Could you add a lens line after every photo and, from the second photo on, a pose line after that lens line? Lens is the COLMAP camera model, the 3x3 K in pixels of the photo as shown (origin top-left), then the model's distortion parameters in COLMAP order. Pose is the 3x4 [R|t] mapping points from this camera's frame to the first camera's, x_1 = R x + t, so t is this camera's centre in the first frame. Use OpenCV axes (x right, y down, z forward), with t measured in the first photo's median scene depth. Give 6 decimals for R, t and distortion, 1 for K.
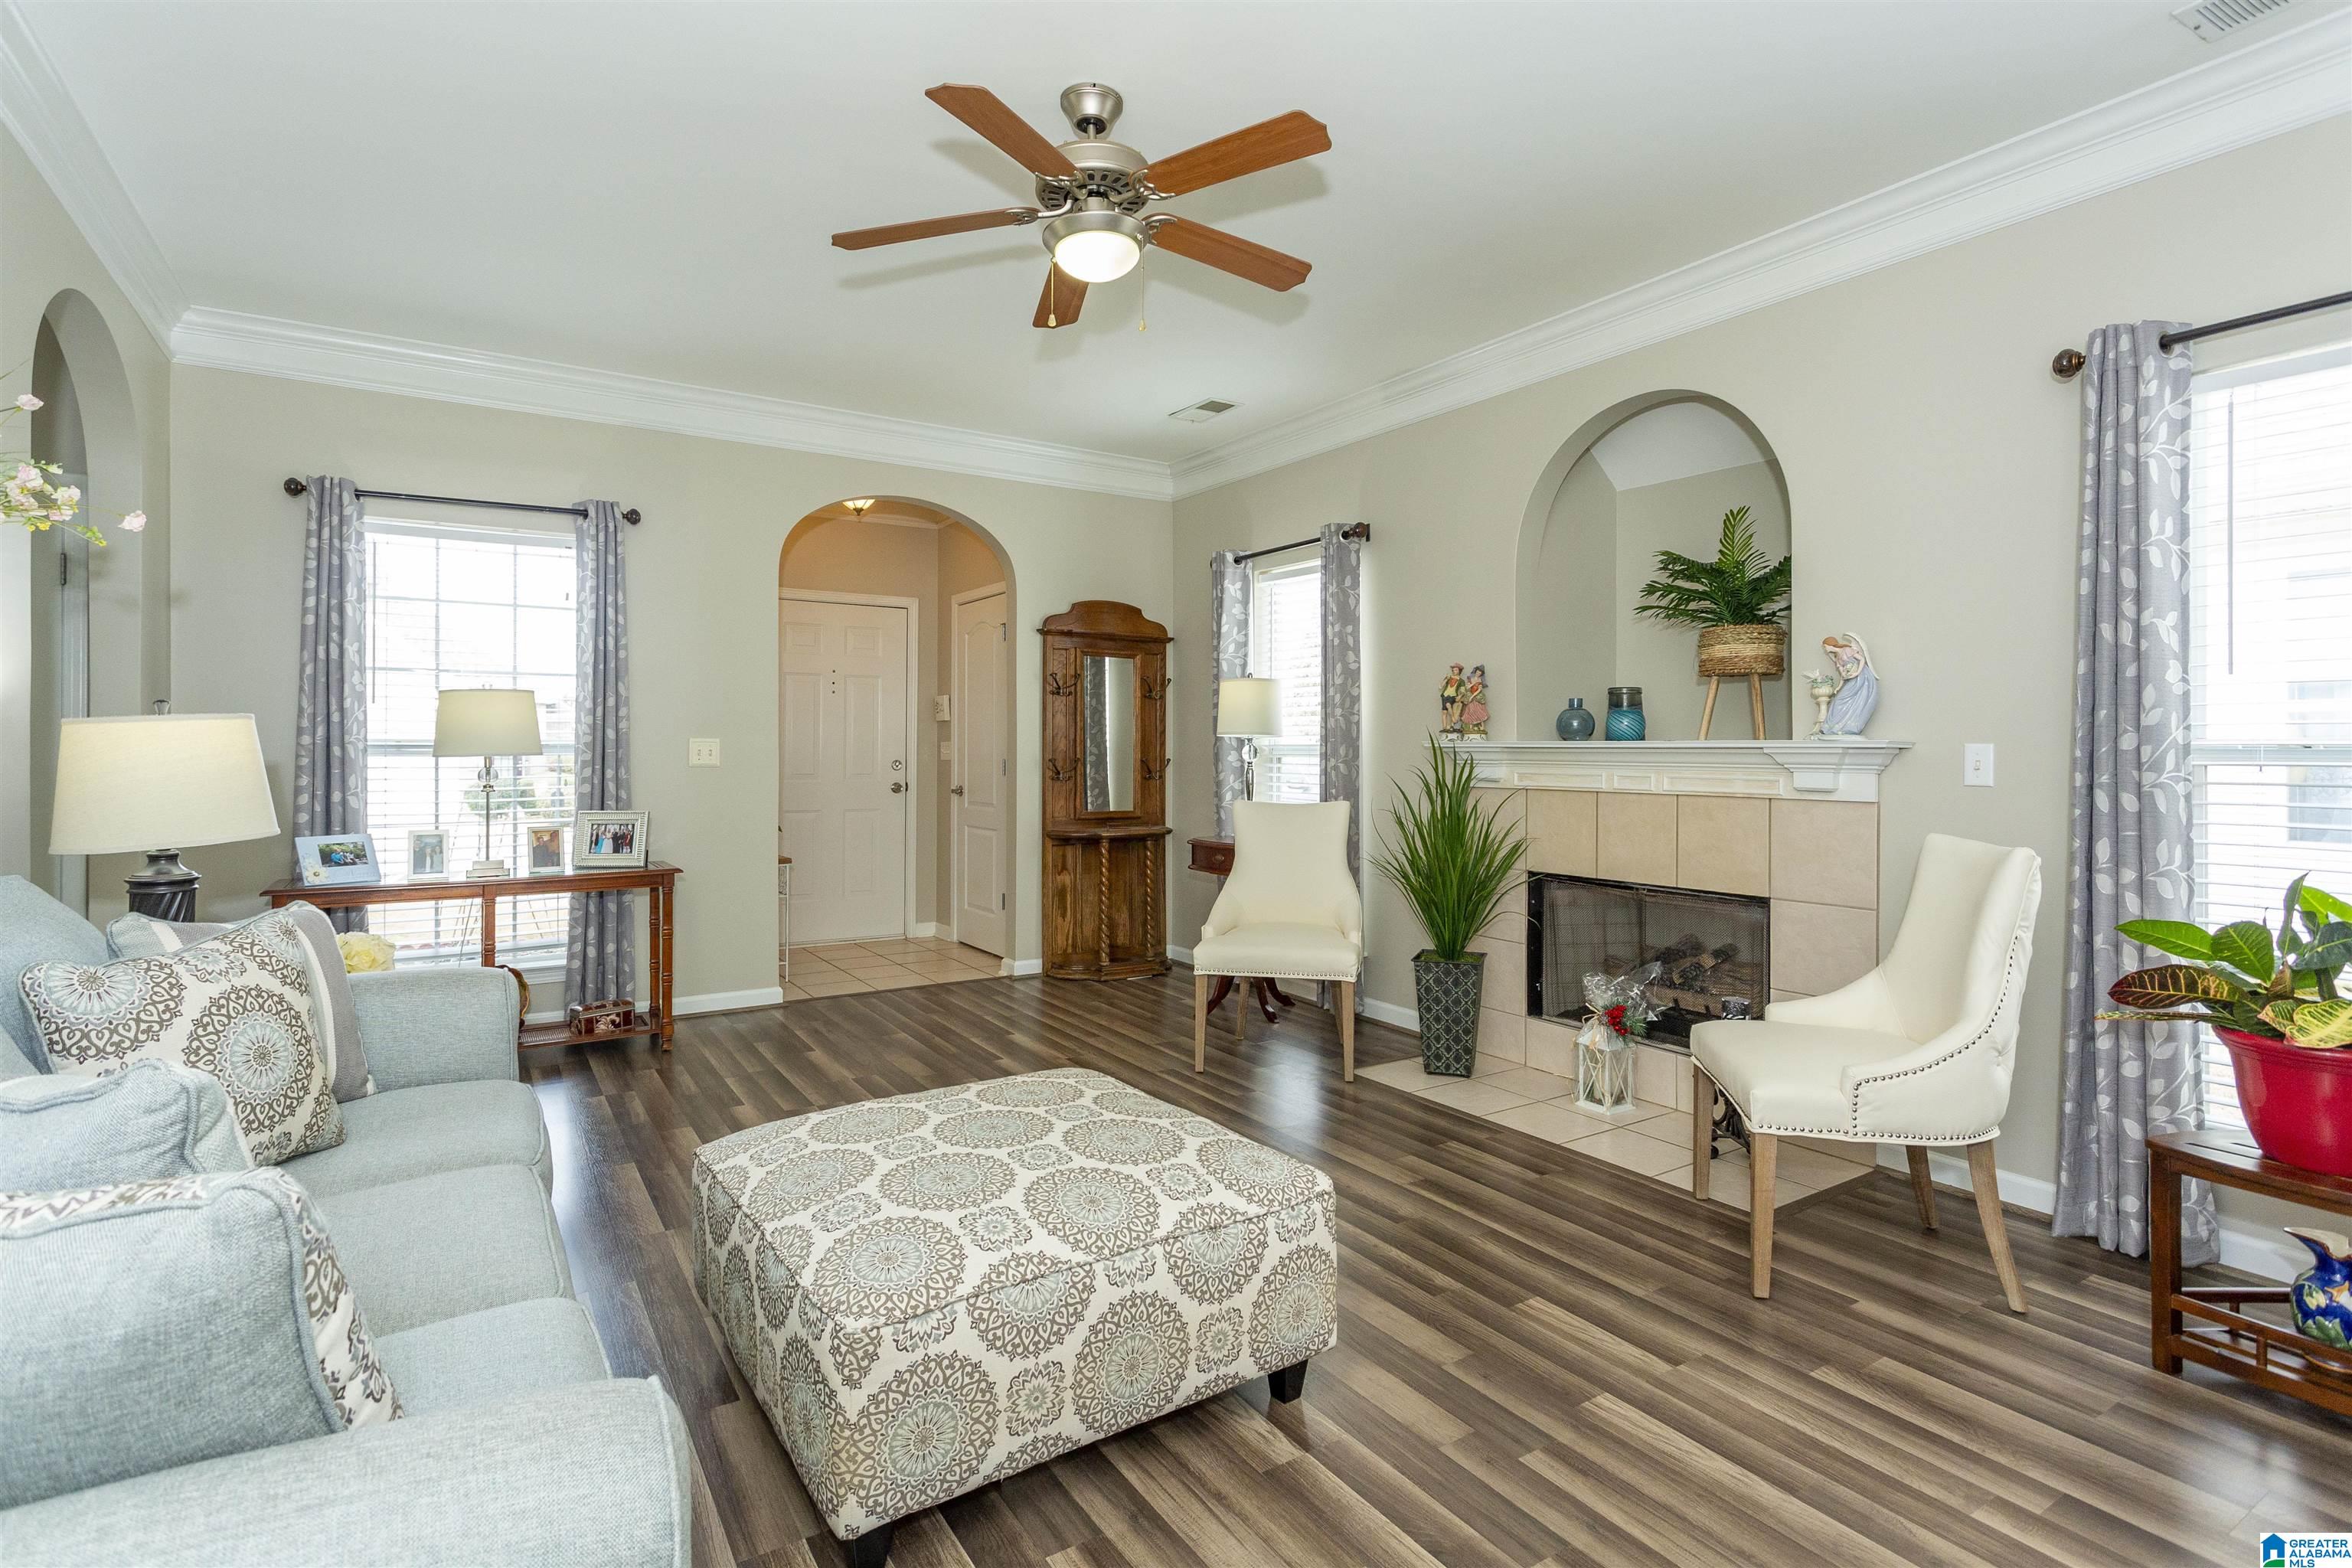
lens RADIAL K [[1128.0, 0, 1208.5], [0, 1128.0, 753.1], [0, 0, 1]] dist [0.009390, -0.000431]
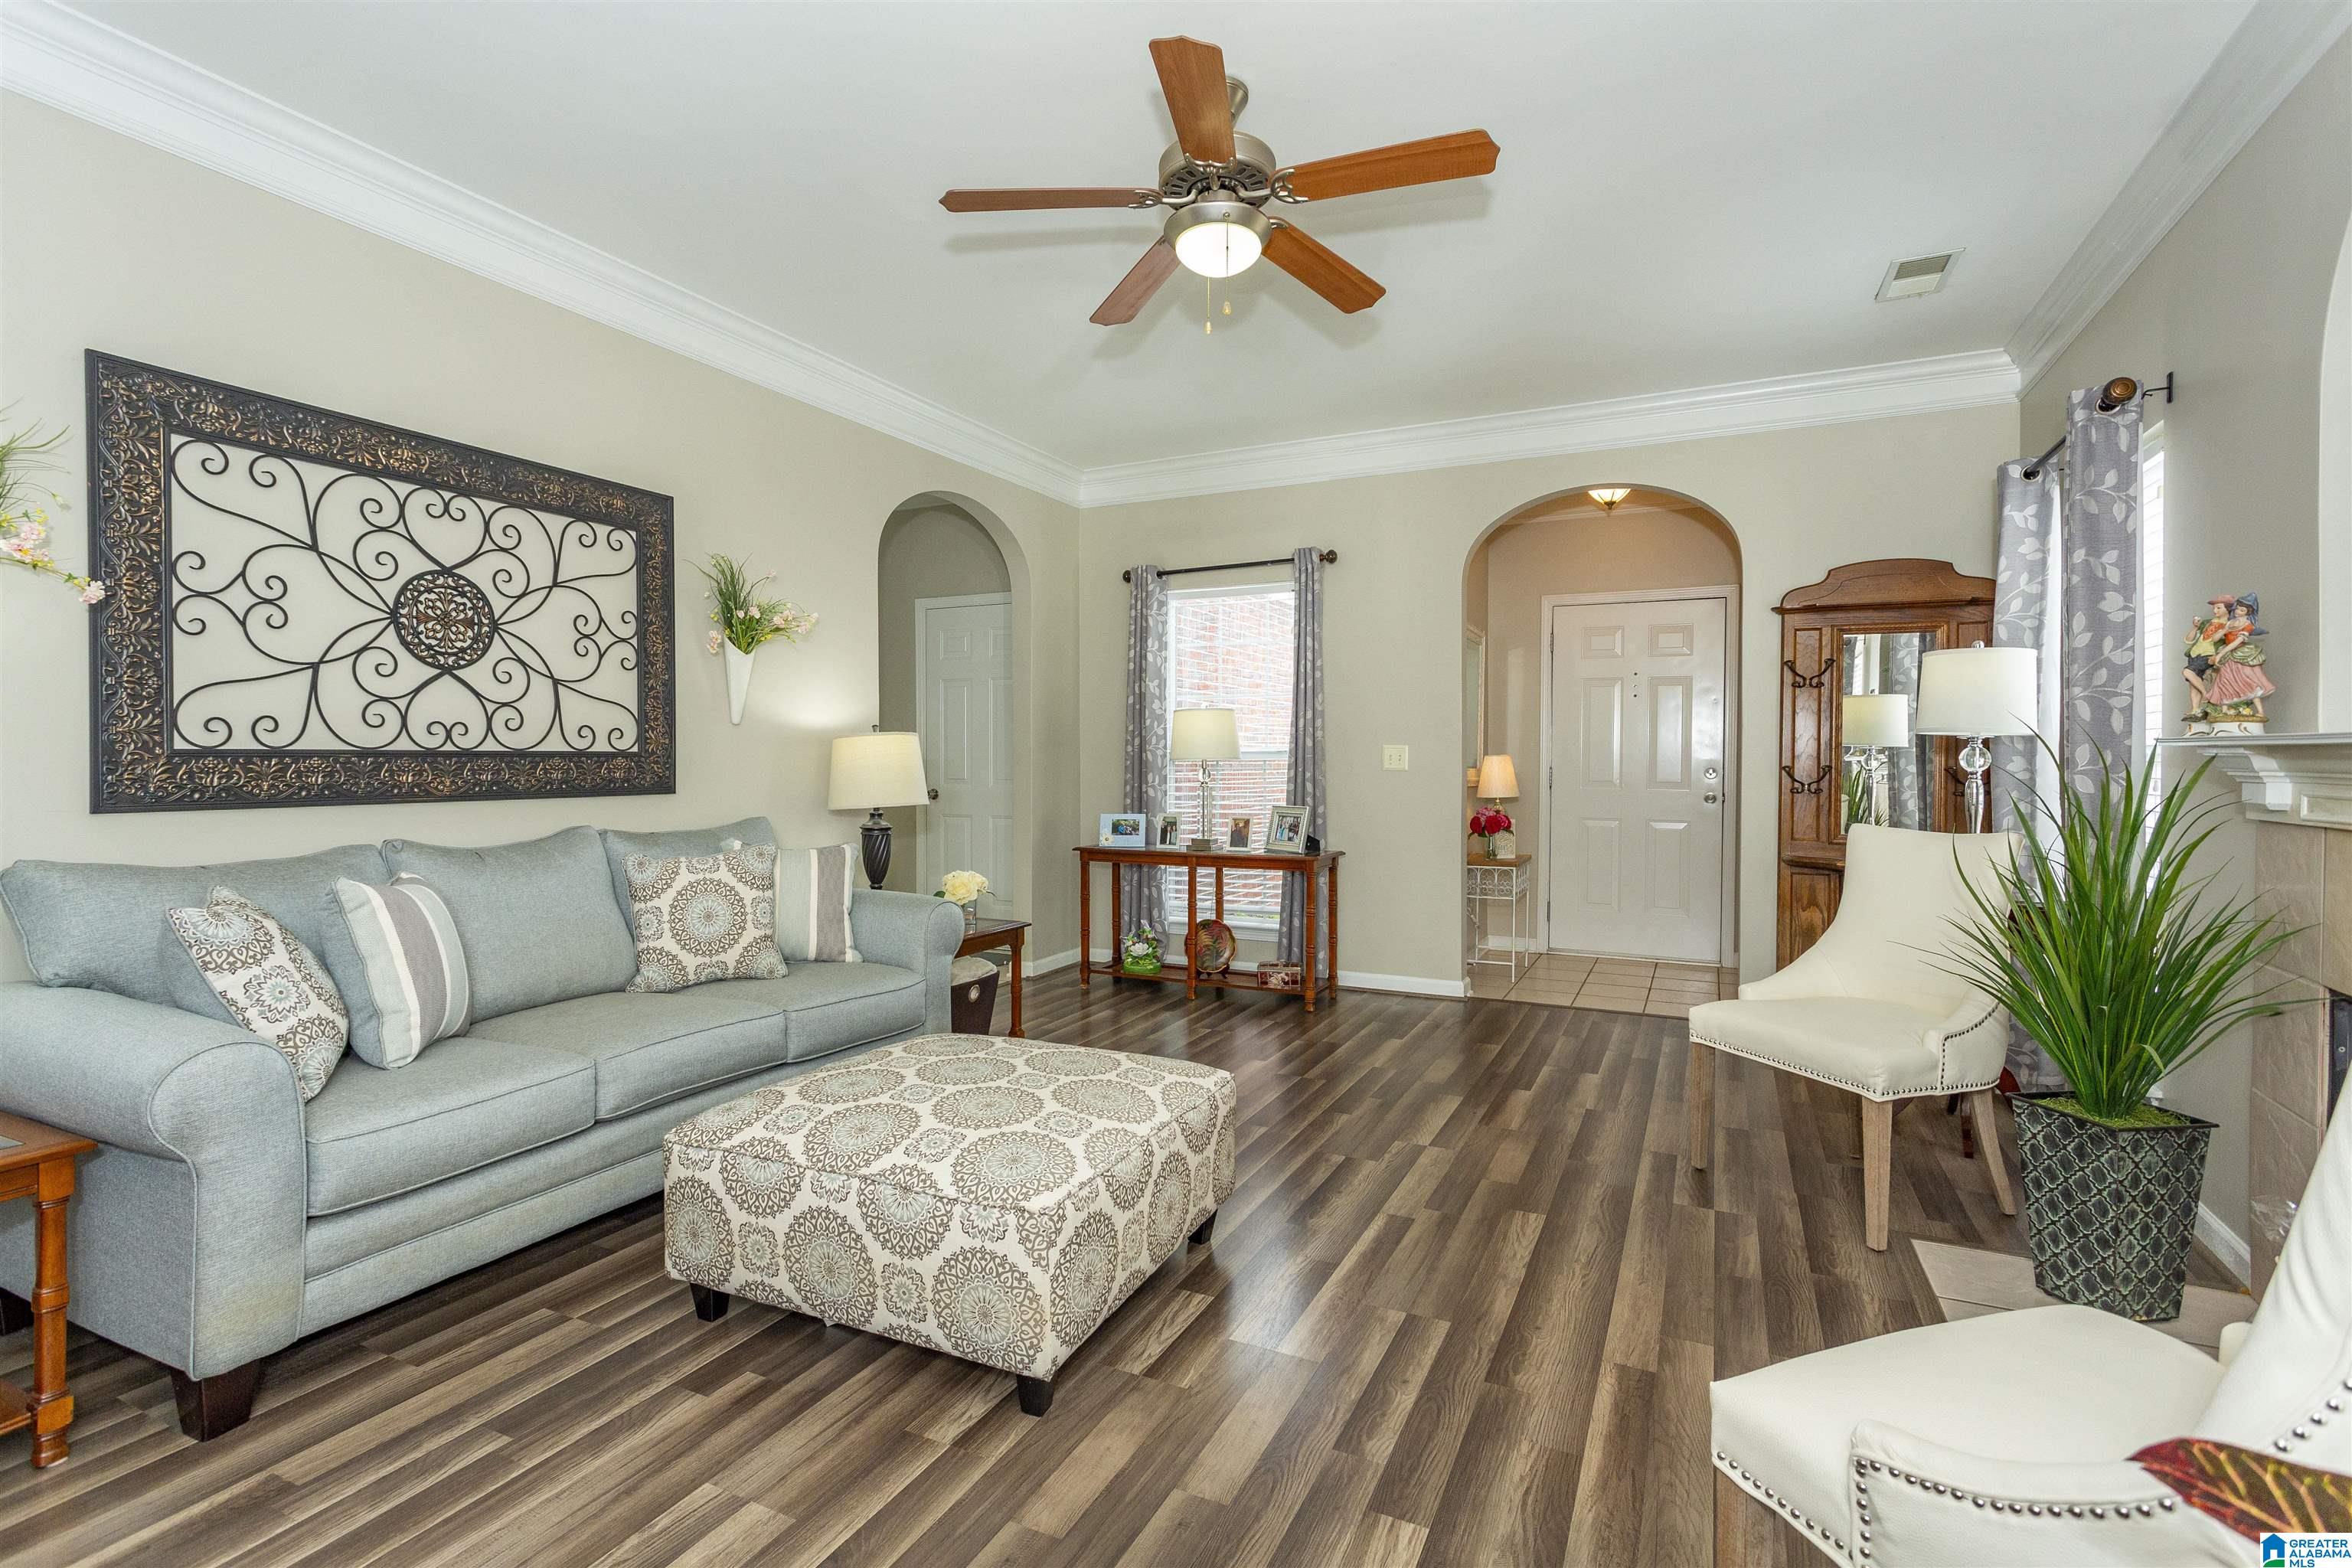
lens RADIAL K [[1128.0, 0, 1182.4], [0, 1128.0, 773.0], [0, 0, 1]] dist [0.009390, -0.000431]
pose [[0.512109, 0.011698, -0.858841, 0.444428], [-0.004365, 0.999930, 0.011017, 0.003587], [0.858909, -0.001893, 0.512124, 0.280457]]
